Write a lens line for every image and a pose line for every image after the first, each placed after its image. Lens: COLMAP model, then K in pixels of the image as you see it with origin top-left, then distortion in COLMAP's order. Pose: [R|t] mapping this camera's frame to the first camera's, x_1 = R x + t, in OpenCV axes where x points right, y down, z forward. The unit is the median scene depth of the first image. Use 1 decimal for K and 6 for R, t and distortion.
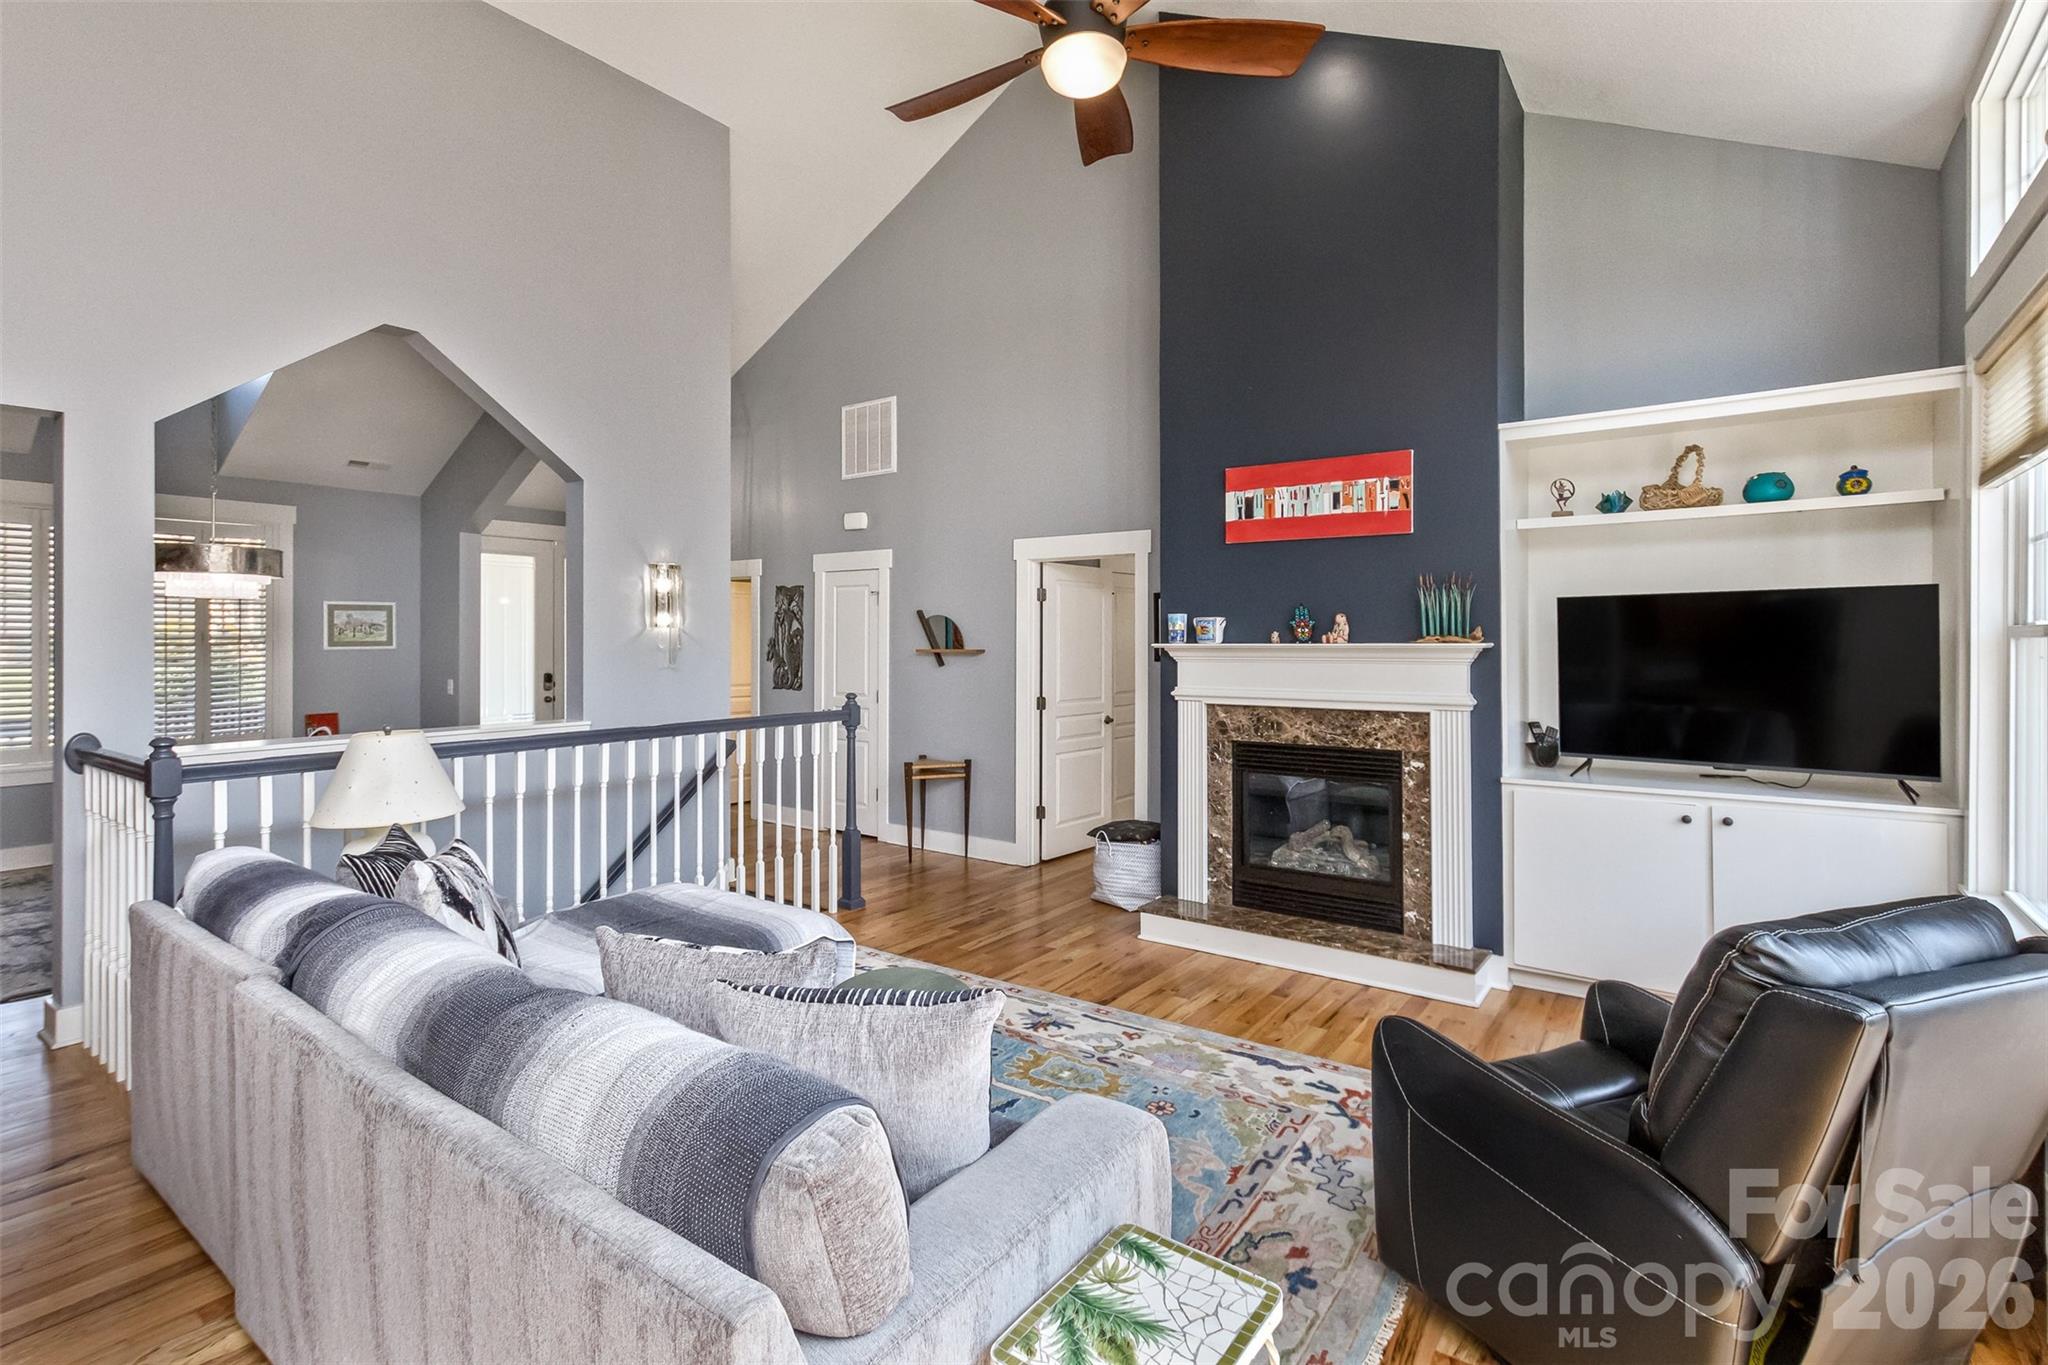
lens RADIAL K [[962.7, 0, 1024.5], [0, 962.7, 643.2], [0, 0, 1]] dist [0.001868, 0.000214]
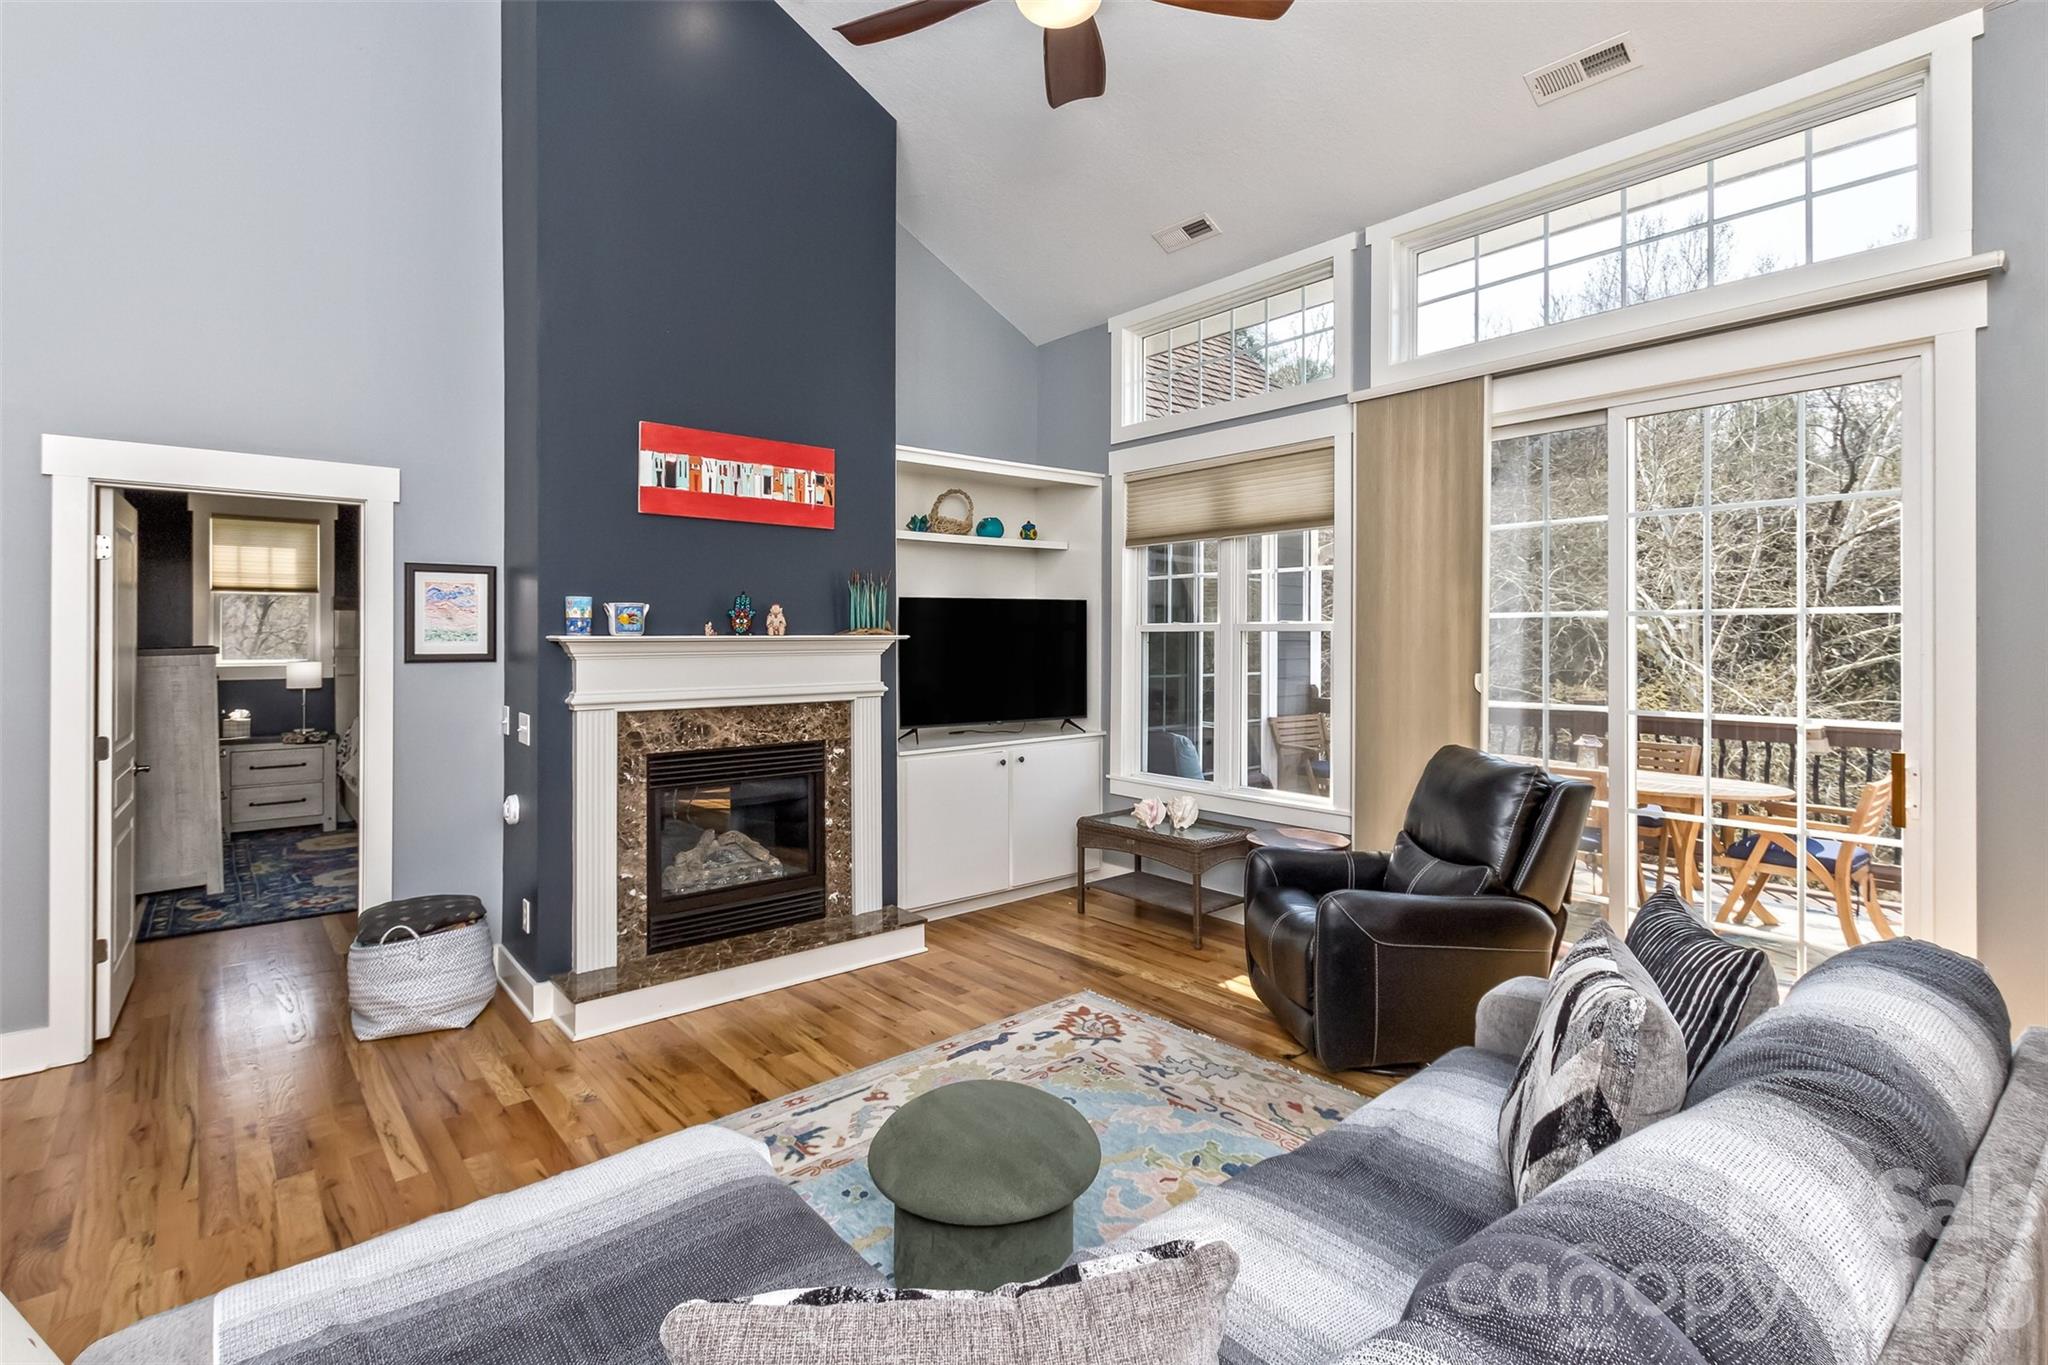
lens RADIAL K [[962.7, 0, 1006.7], [0, 962.7, 637.9], [0, 0, 1]] dist [0.001868, 0.000214]
pose [[0.249701, -0.000889, 0.968323, -0.548847], [0.003888, 0.999992, -0.000084, 0.003717], [-0.968315, 0.003786, 0.249703, 0.546414]]
